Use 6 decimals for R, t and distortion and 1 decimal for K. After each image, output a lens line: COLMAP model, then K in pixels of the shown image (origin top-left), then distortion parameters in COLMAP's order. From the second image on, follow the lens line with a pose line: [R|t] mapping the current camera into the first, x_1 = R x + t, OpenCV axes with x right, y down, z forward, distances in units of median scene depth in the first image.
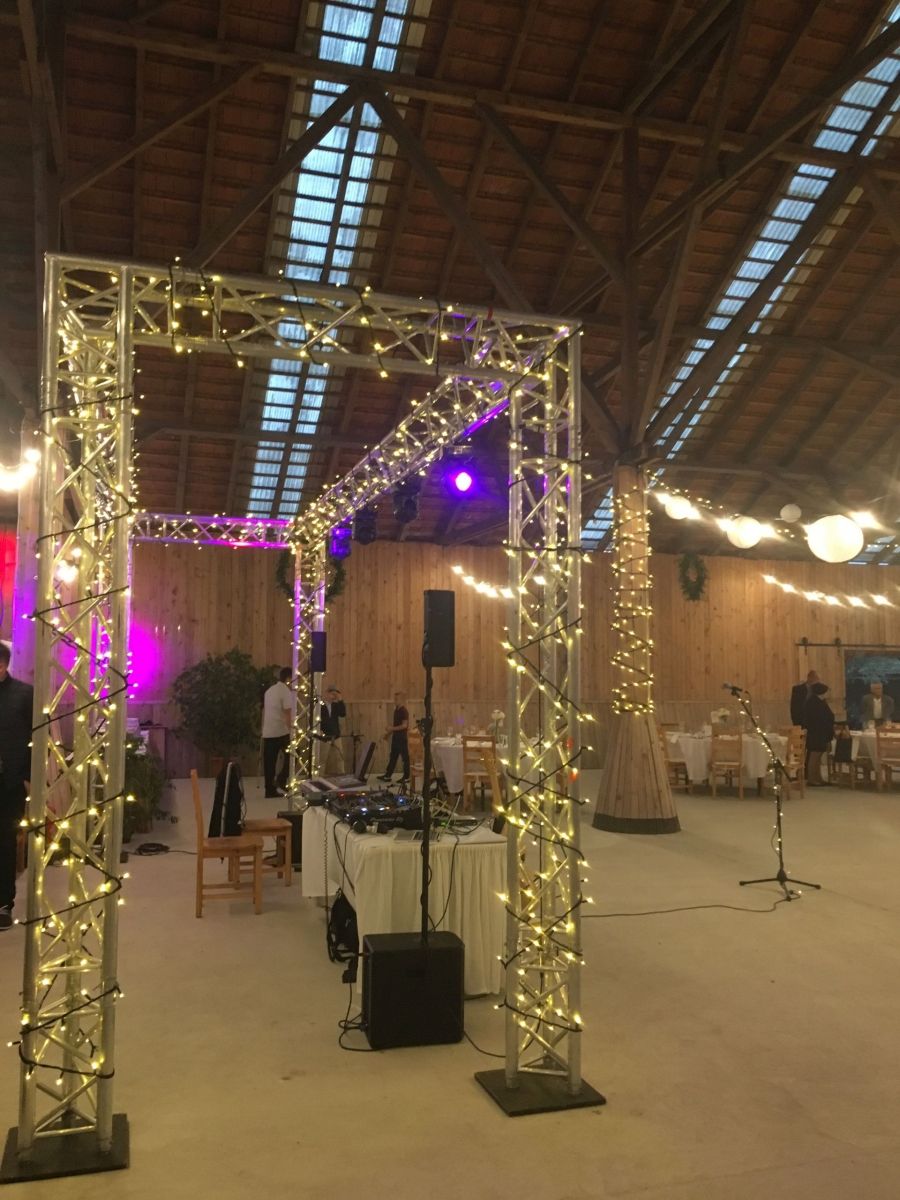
lens RADIAL K [[1015.3, 0, 444.8], [0, 1015.3, 603.1], [0, 0, 1]] dist [0.078019, -0.098850]
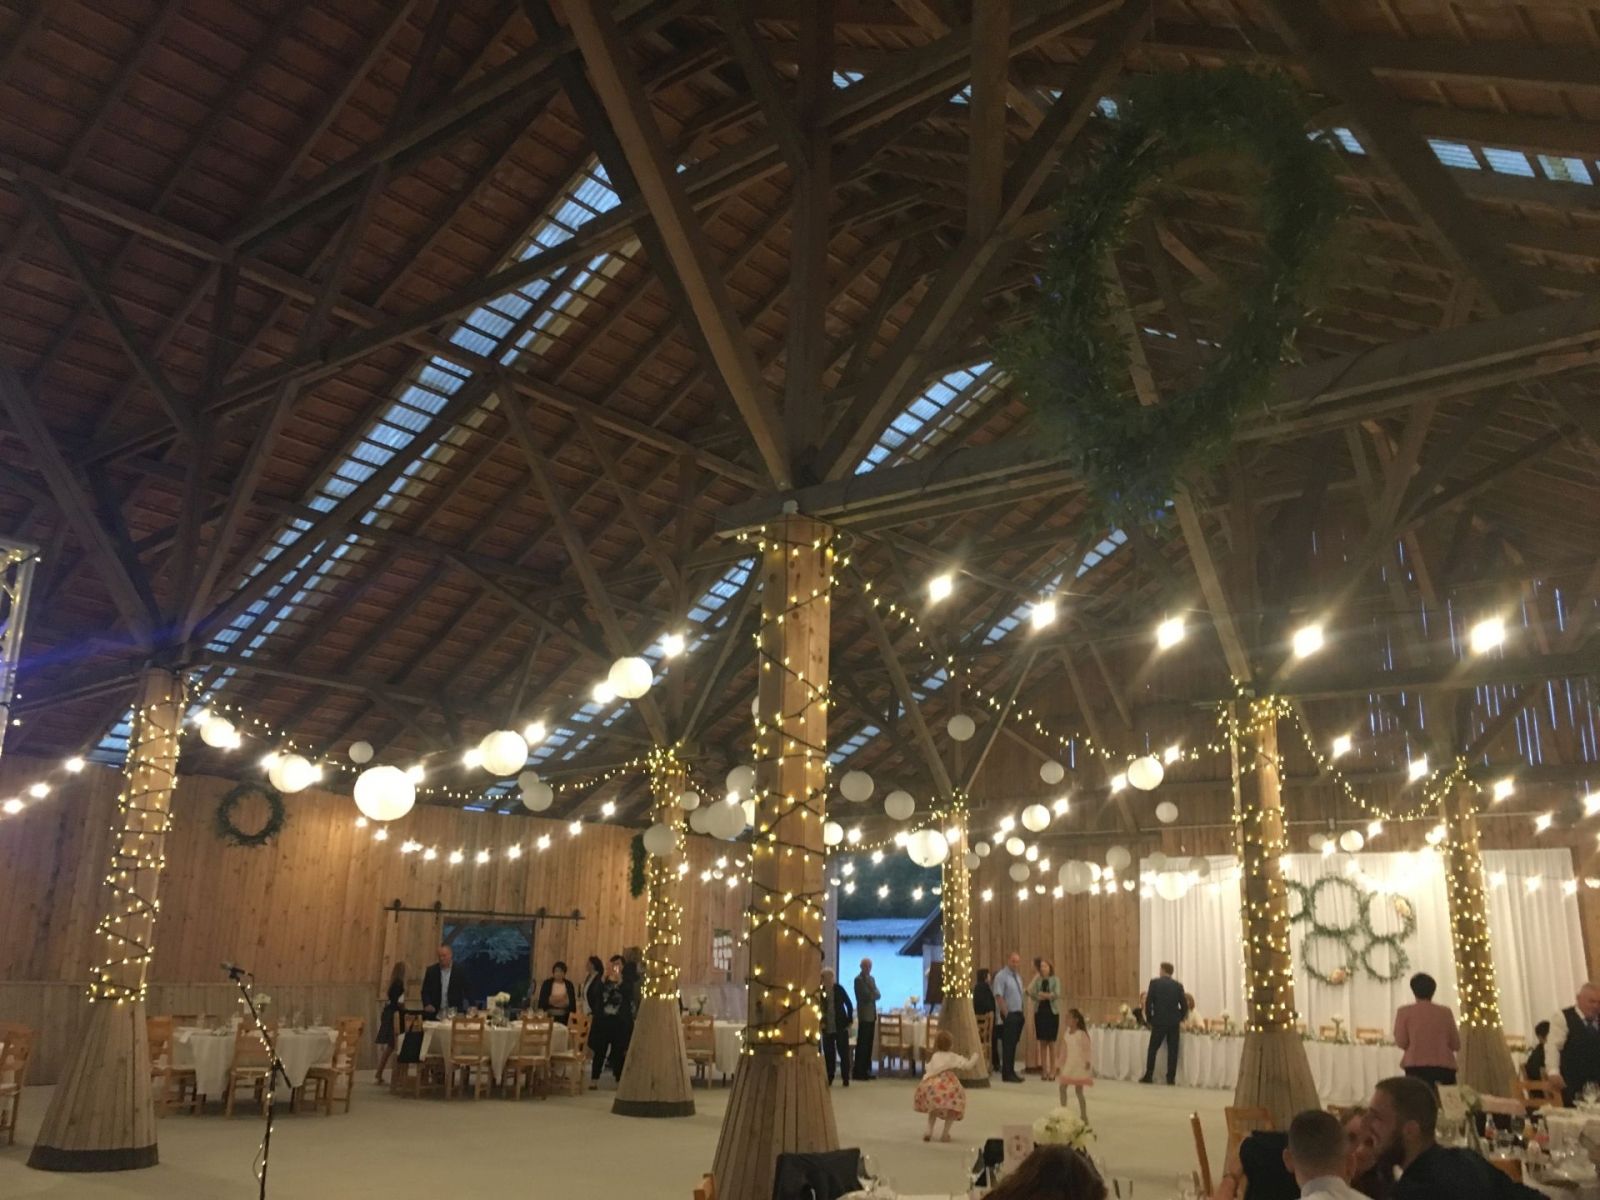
lens RADIAL K [[1353.7, 0, 798.9], [0, 1353.7, 597.0], [0, 0, 1]] dist [0.078019, -0.098850]
pose [[0.832679, 0.159908, 0.530165, 0.017678], [-0.063344, 0.978620, -0.195681, -0.012471], [-0.550121, 0.129357, 0.825005, -0.108865]]
